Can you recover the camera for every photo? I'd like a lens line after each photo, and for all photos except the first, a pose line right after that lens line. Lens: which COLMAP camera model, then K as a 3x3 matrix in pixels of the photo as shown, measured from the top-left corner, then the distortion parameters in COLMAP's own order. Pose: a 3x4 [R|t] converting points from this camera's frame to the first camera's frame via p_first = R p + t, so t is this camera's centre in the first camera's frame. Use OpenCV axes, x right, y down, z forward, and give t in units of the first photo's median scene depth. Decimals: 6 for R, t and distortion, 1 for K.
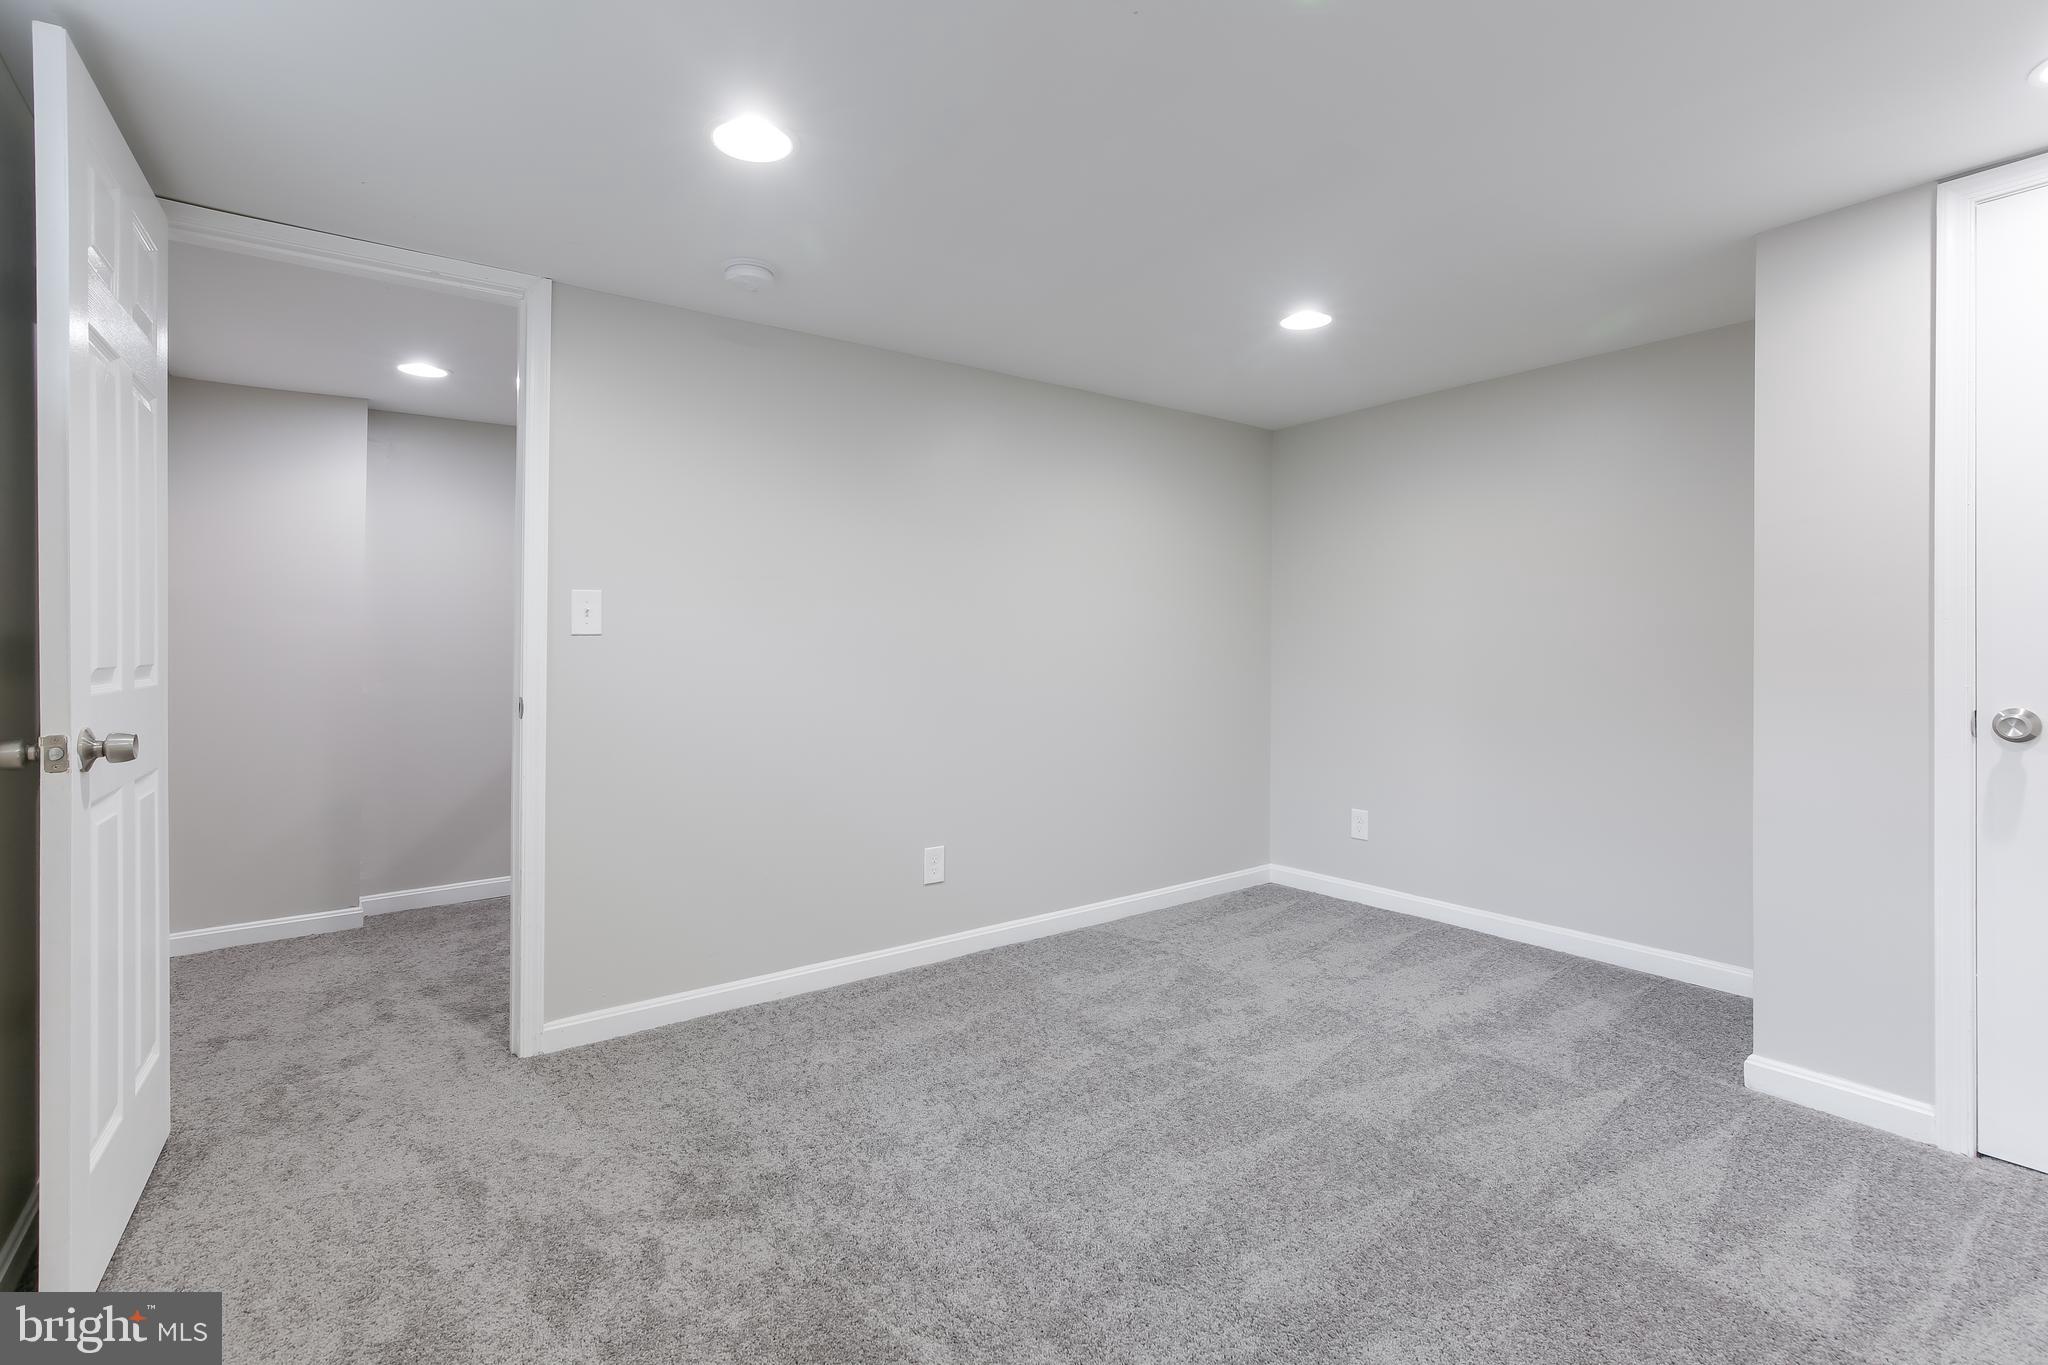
lens RADIAL K [[928.5, 0, 1035.6], [0, 928.5, 666.4], [0, 0, 1]] dist [-0.010778, 0.004008]
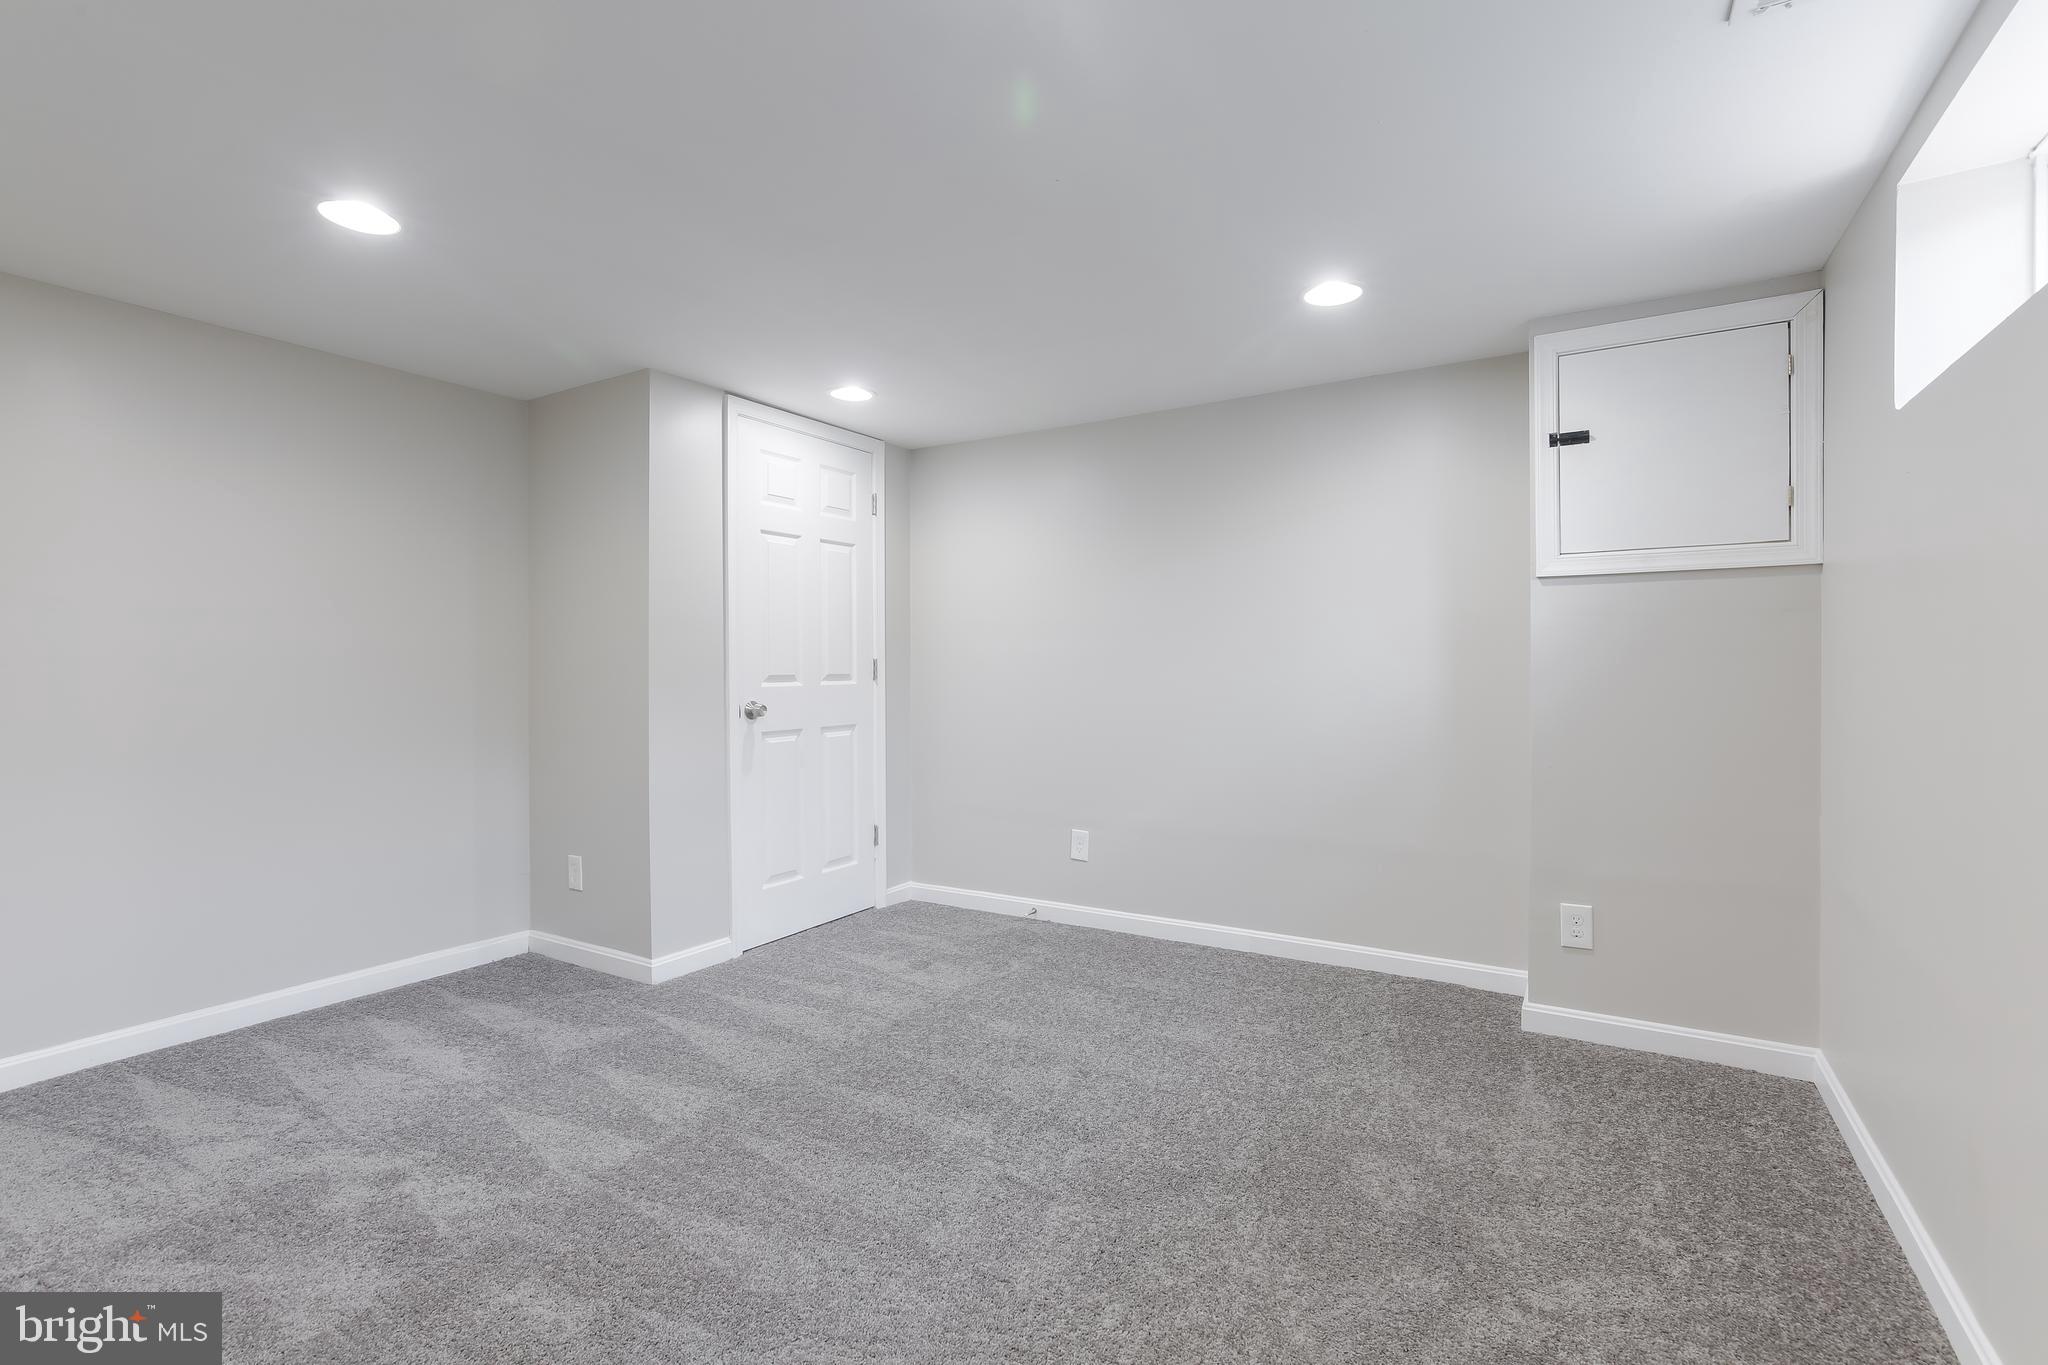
lens RADIAL K [[928.5, 0, 1036.6], [0, 928.5, 673.5], [0, 0, 1]] dist [-0.010778, 0.004008]
pose [[-0.373757, 0.001003, 0.927526, -0.640029], [0.019513, 0.999787, 0.006782, -0.007899], [-0.927321, 0.020634, -0.373697, 0.848598]]
